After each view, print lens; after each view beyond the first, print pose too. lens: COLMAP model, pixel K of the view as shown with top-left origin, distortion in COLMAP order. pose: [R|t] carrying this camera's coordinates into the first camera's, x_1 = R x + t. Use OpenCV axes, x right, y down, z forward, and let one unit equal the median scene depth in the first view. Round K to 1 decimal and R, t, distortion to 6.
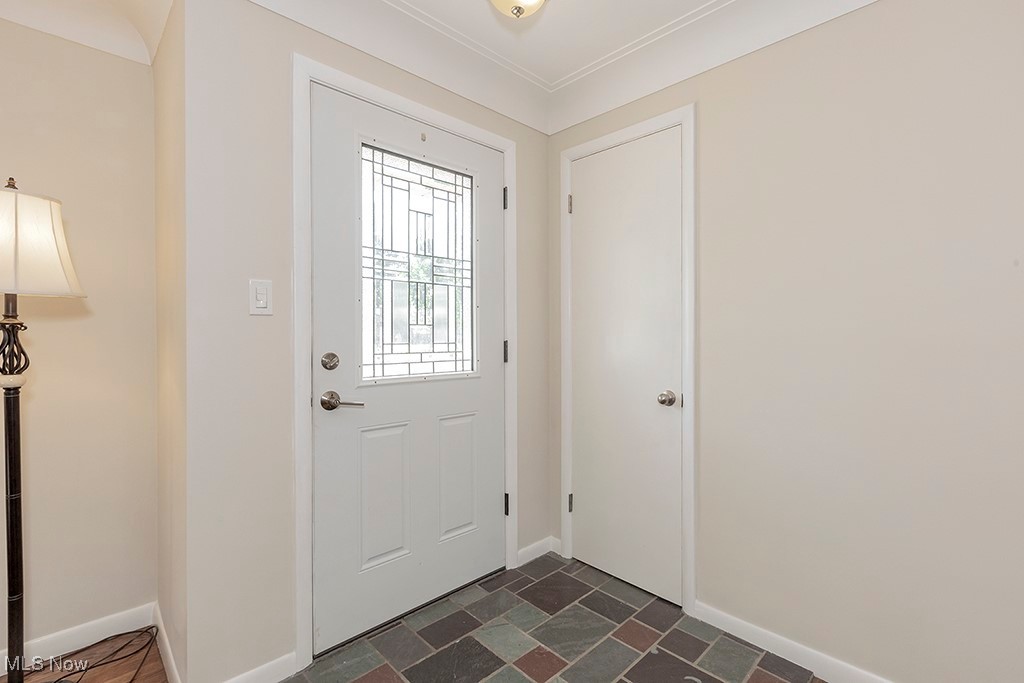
lens RADIAL K [[462.0, 0, 530.0], [0, 462.0, 339.1], [0, 0, 1]] dist [0.001767, 0.000614]
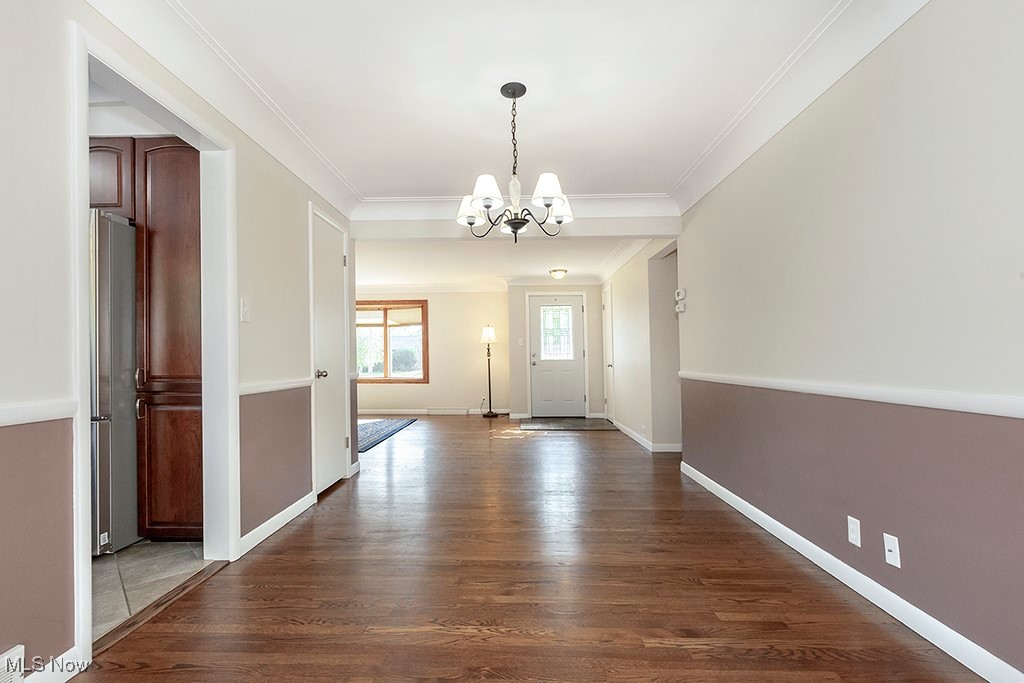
lens RADIAL K [[462.0, 0, 505.2], [0, 462.0, 351.0], [0, 0, 1]] dist [0.001767, 0.000614]
pose [[0.696413, -0.009766, -0.717575, 2.374635], [0.008178, 0.999950, -0.005671, 0.028170], [0.717594, -0.001919, 0.696459, -2.152902]]
